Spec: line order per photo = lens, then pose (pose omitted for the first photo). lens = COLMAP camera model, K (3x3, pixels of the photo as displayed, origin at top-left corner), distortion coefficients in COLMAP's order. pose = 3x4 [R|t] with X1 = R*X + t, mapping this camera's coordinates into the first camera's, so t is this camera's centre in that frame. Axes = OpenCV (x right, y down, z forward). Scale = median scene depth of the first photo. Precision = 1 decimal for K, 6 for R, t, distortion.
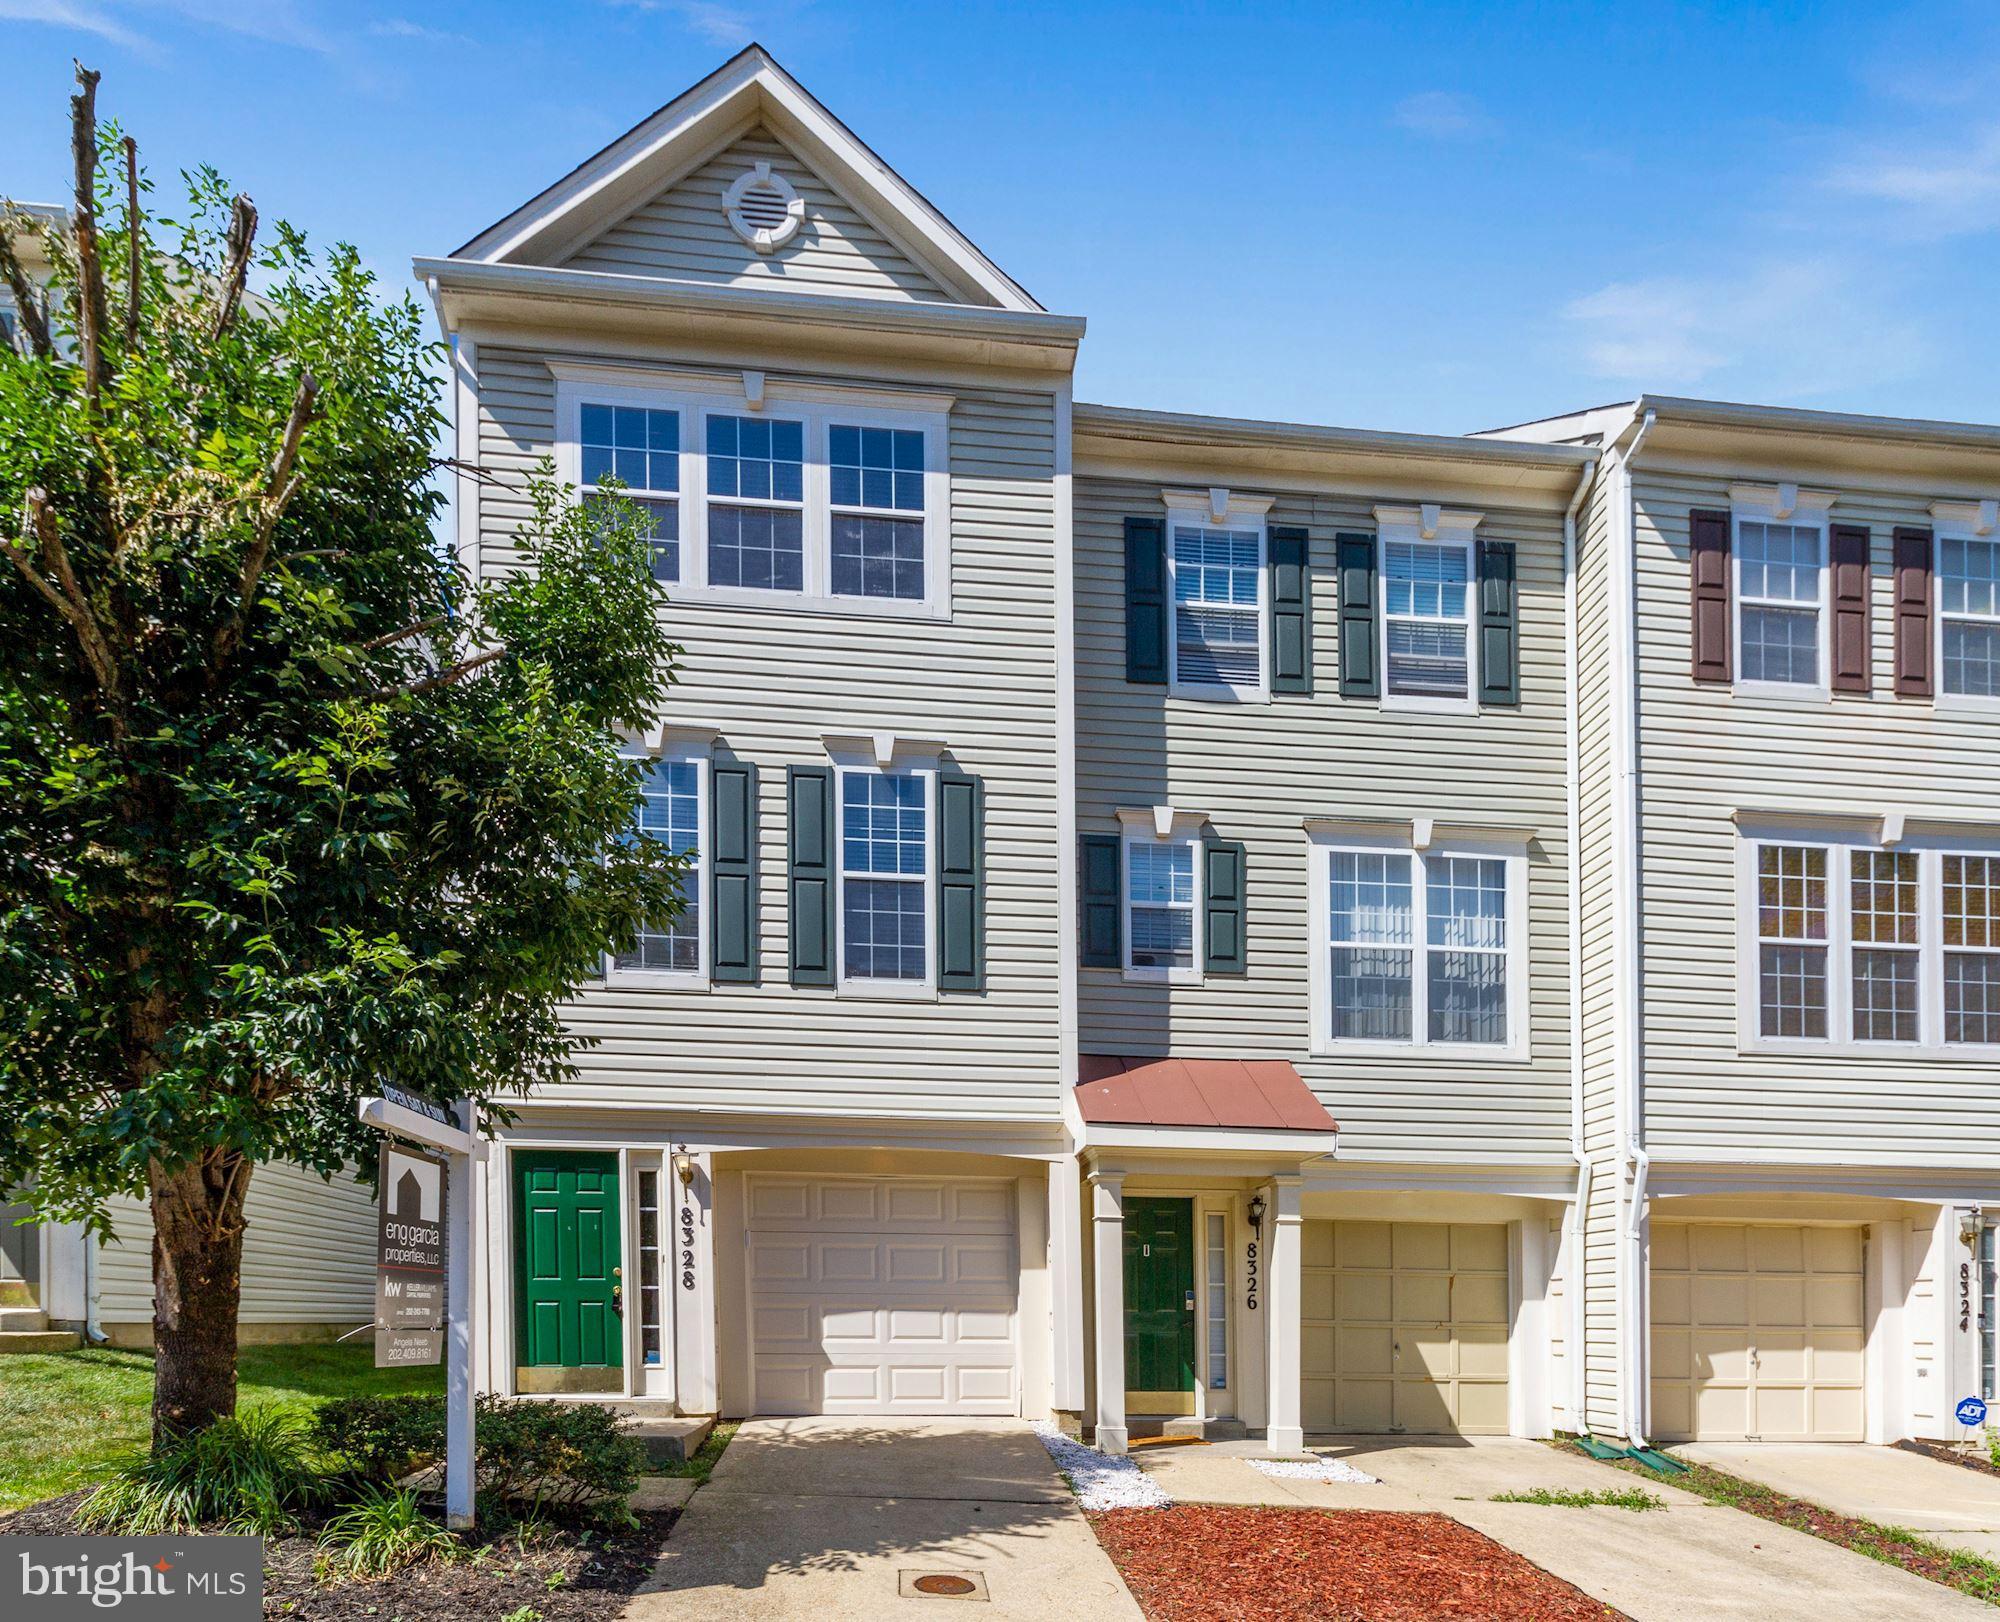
lens RADIAL K [[1151.5, 0, 999.9], [0, 1151.5, 1004.9], [0, 0, 1]] dist [0.000098, 0.000932]
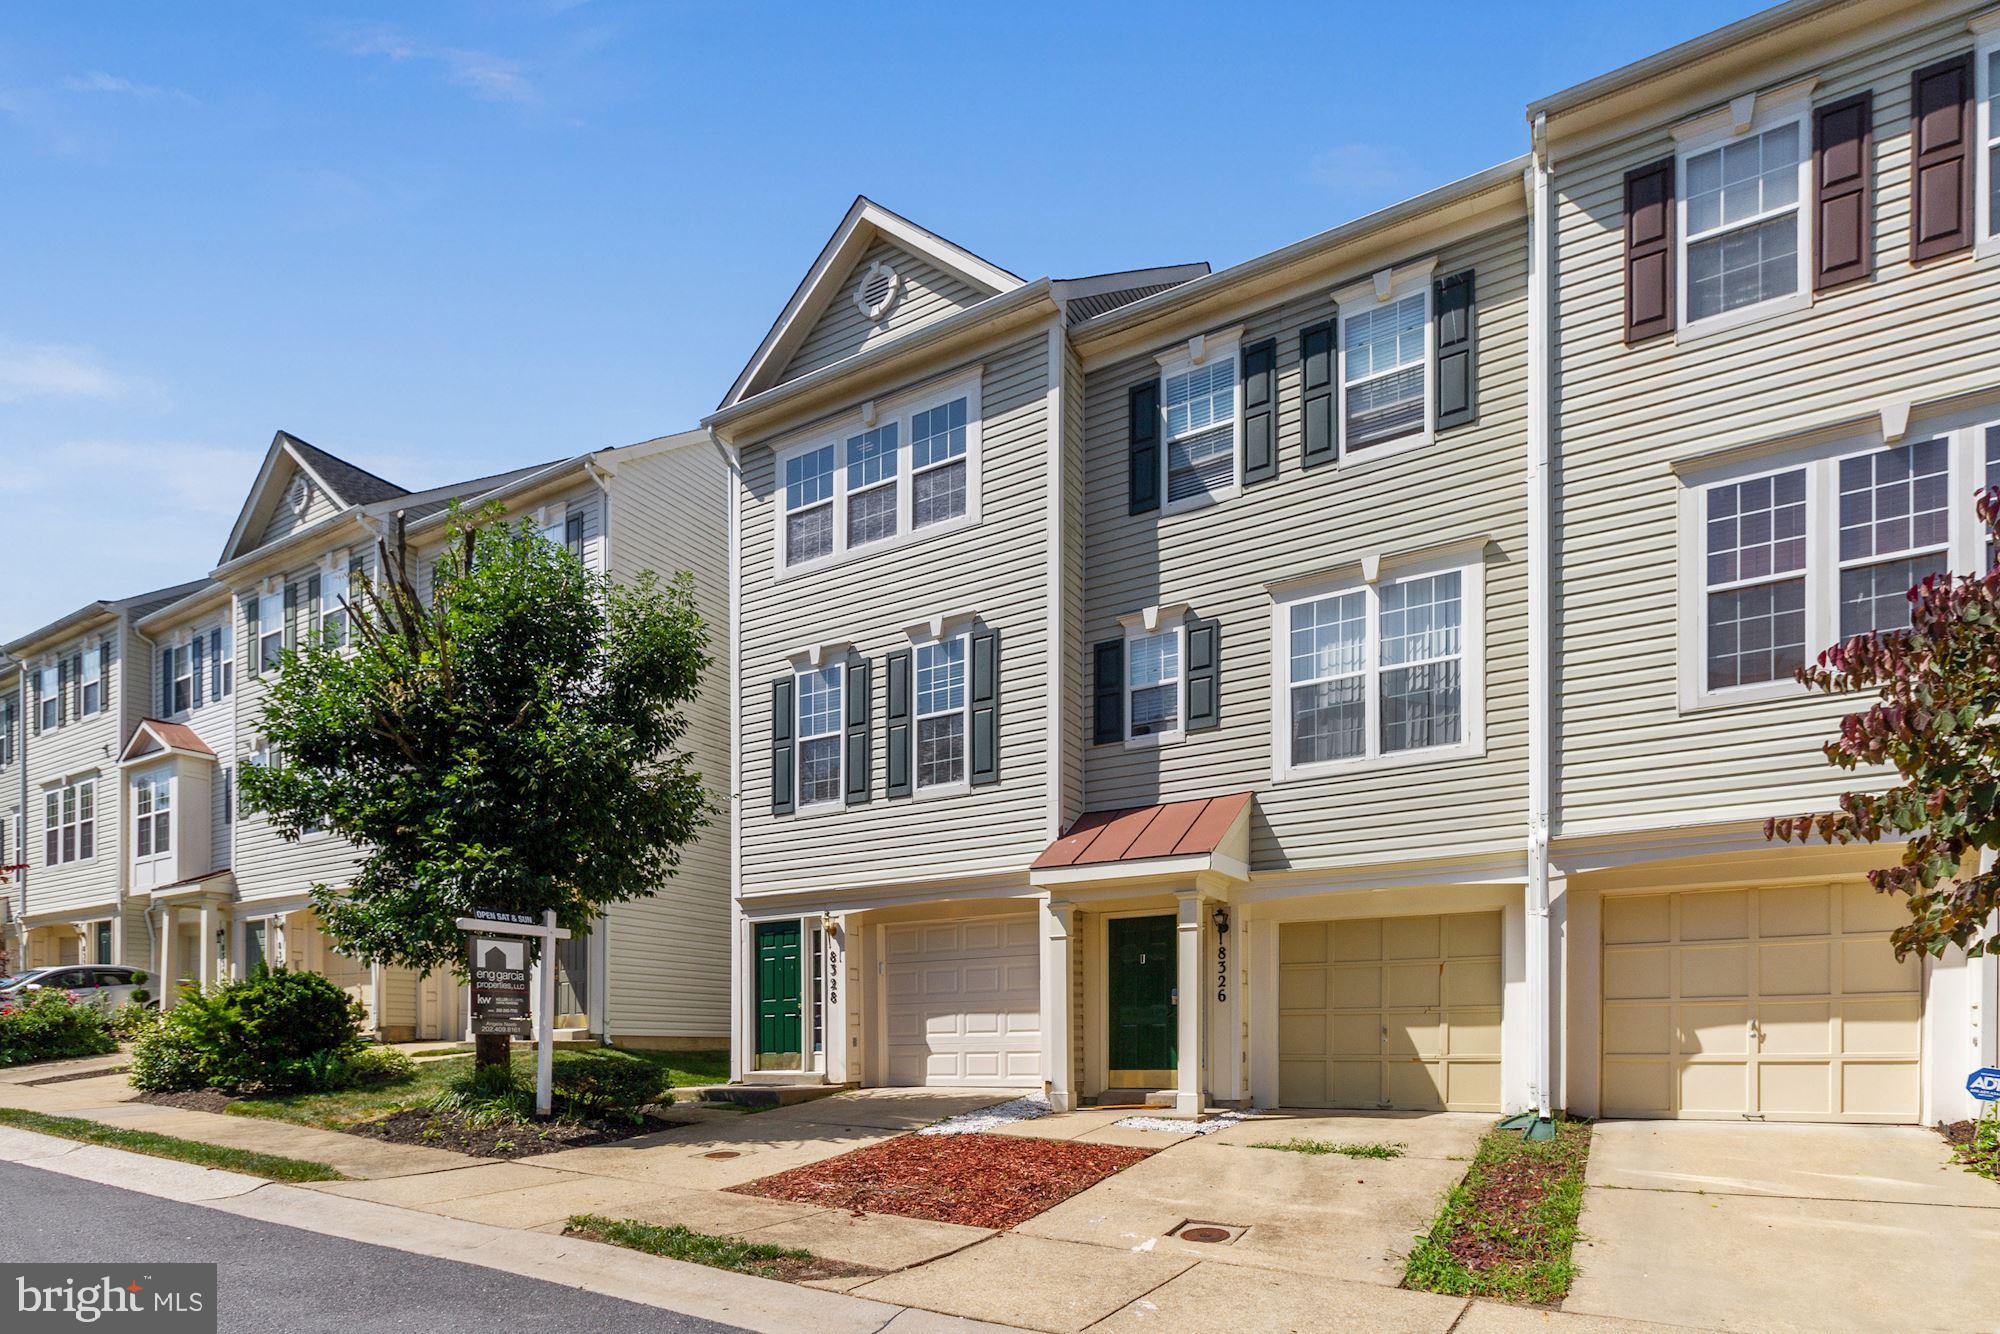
lens RADIAL K [[1004.2, 0, 928.3], [0, 1004.2, 664.1], [0, 0, 1]] dist [0.001053, 0.000074]
pose [[0.802930, -0.229678, -0.550047, 0.571549], [0.171936, 0.972802, -0.155221, 0.022550], [0.570738, 0.030059, 0.820582, -0.066056]]
